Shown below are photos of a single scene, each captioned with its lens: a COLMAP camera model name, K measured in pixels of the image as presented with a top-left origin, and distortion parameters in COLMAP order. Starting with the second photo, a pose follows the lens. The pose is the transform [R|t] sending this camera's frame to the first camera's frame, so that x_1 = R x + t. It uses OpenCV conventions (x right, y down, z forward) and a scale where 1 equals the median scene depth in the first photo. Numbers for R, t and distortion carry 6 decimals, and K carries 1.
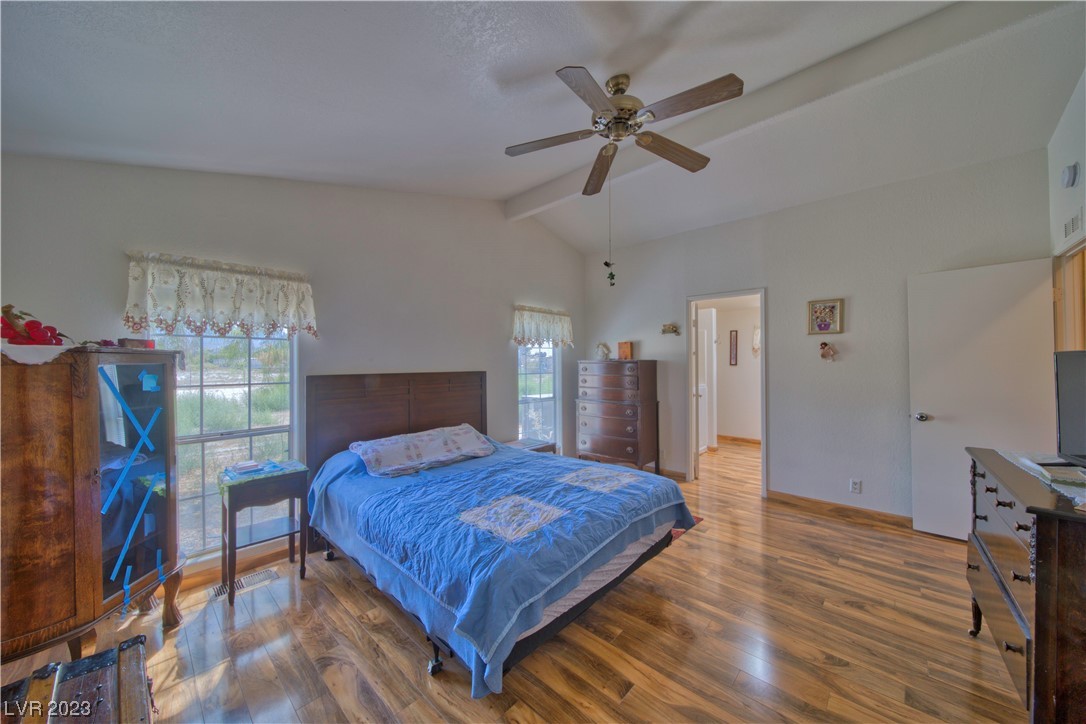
lens RADIAL K [[380.7, 0, 545.7], [0, 380.7, 363.2], [0, 0, 1]] dist [-0.001878, -0.001260]
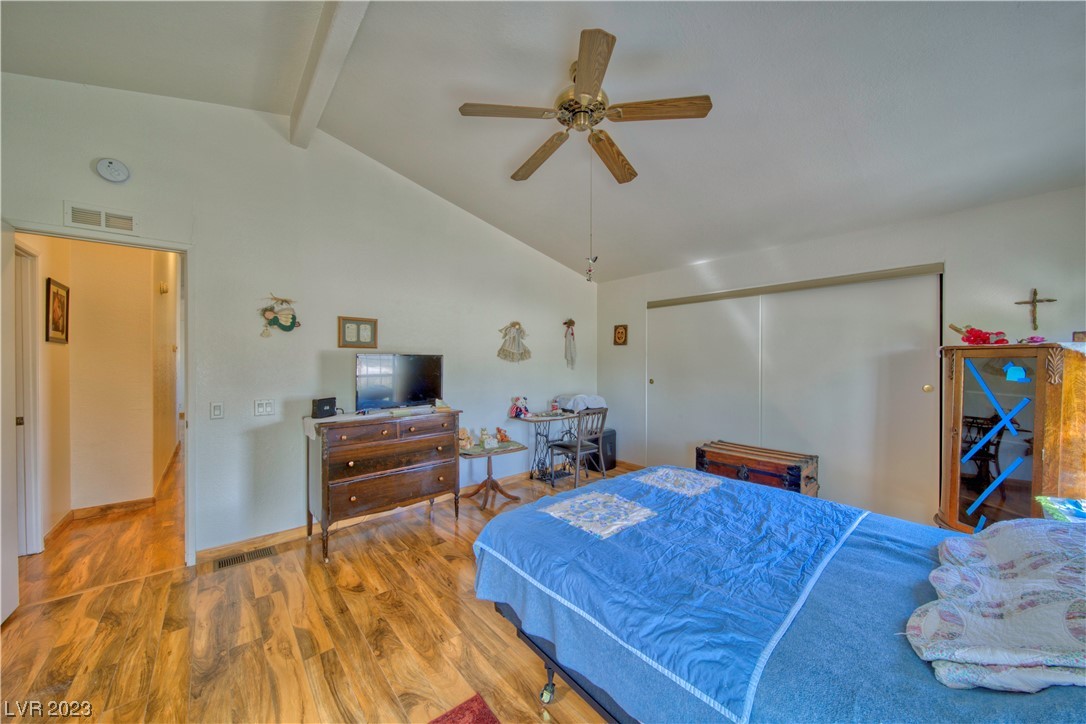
lens RADIAL K [[380.7, 0, 543.4], [0, 380.7, 363.2], [0, 0, 1]] dist [-0.001878, -0.001260]
pose [[-0.993605, 0.004412, 0.112822, 0.159728], [0.005393, 0.999950, 0.008387, 0.004212], [-0.112779, 0.008942, -0.993580, 1.737651]]
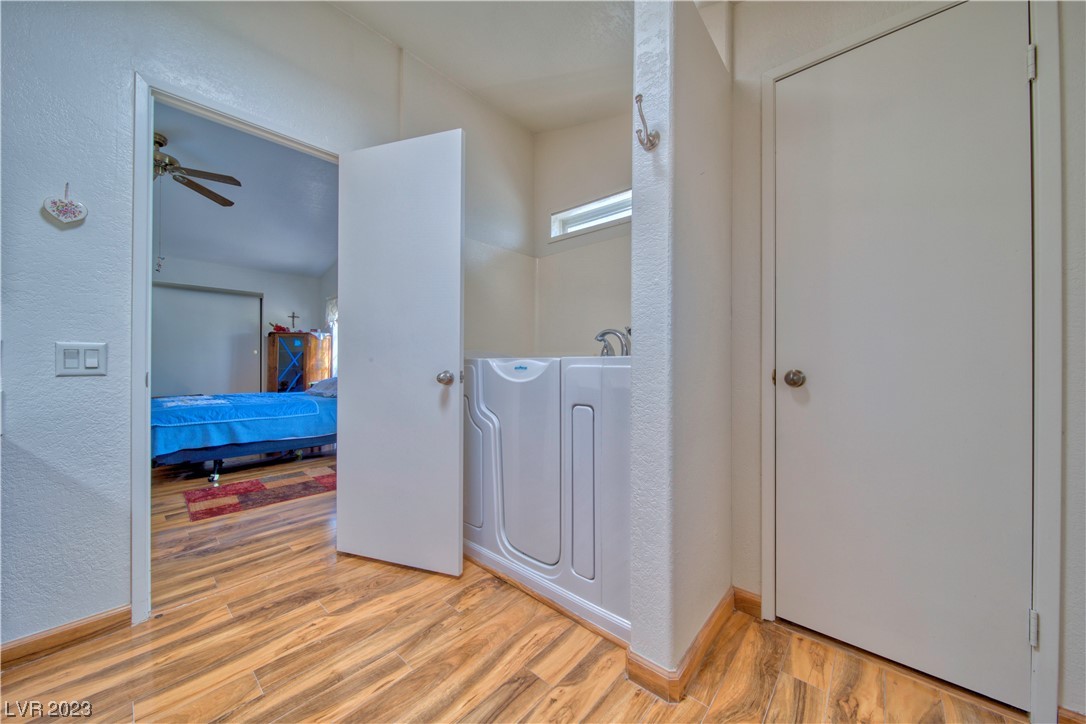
lens RADIAL K [[380.7, 0, 544.3], [0, 380.7, 358.8], [0, 0, 1]] dist [-0.001878, -0.001260]
pose [[0.020912, -0.004776, -0.999770, 1.545728], [-0.004141, 0.999980, -0.004863, 0.141808], [0.999773, 0.004241, 0.020891, 2.224339]]
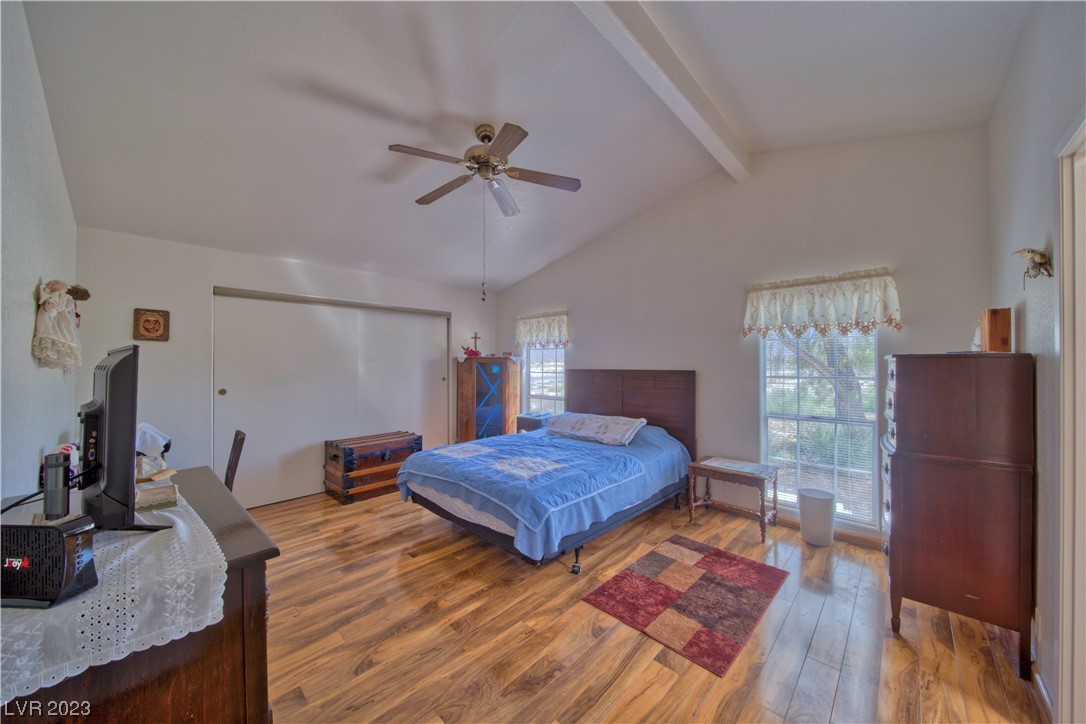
lens RADIAL K [[380.7, 0, 541.8], [0, 380.7, 362.4], [0, 0, 1]] dist [-0.001878, -0.001260]
pose [[-0.015551, 0.003809, -0.999872, 1.235425], [0.000375, 0.999993, 0.003803, -0.002961], [0.999879, -0.000316, -0.015552, 1.048390]]
